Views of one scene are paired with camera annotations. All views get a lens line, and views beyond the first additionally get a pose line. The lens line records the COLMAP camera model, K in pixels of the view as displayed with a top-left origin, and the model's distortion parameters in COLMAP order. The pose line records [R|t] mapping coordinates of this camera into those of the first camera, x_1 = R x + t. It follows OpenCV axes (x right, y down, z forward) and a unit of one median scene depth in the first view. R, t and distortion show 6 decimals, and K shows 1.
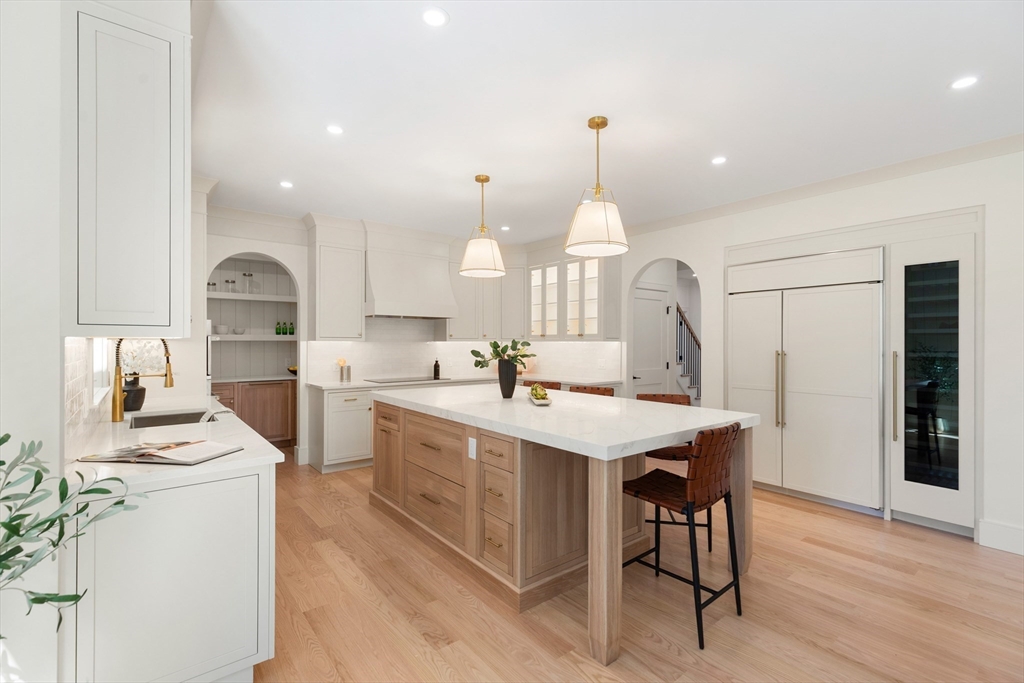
lens RADIAL K [[457.1, 0, 512.0], [0, 457.1, 341.5], [0, 0, 1]] dist [0.022123, 0.000102]
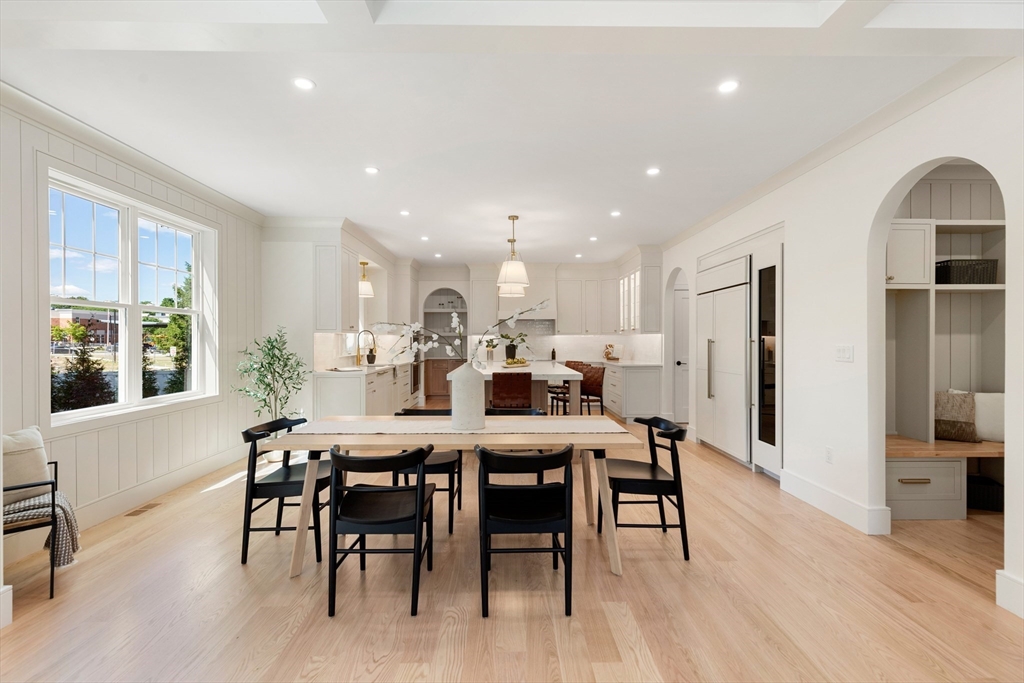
lens RADIAL K [[457.1, 0, 512.0], [0, 457.1, 341.5], [0, 0, 1]] dist [0.022123, 0.000102]
pose [[0.789044, -0.000128, -0.614337, 0.730721], [0.003476, 0.999985, 0.004257, 0.015785], [0.614327, -0.005494, 0.789032, -0.270320]]
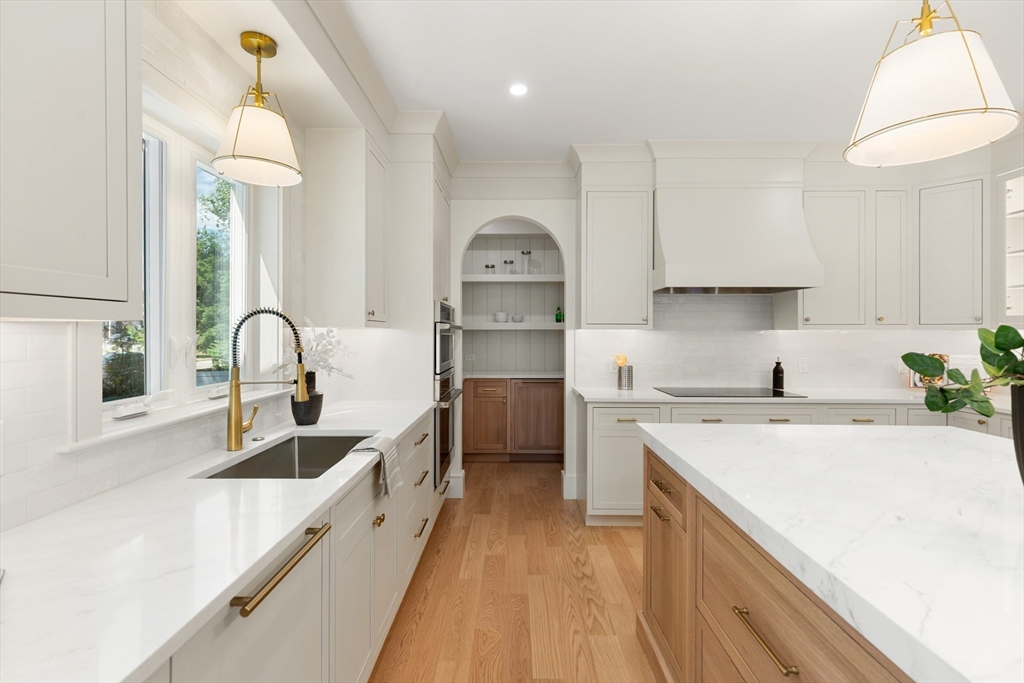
lens RADIAL K [[459.8, 0, 510.0], [0, 459.8, 332.4], [0, 0, 1]] dist [0.003863, 0.000092]
pose [[0.773628, 0.000562, -0.633640, -0.063728], [0.000896, 0.999998, 0.001981, 0.001905], [0.633640, -0.002100, 0.773625, 0.366823]]
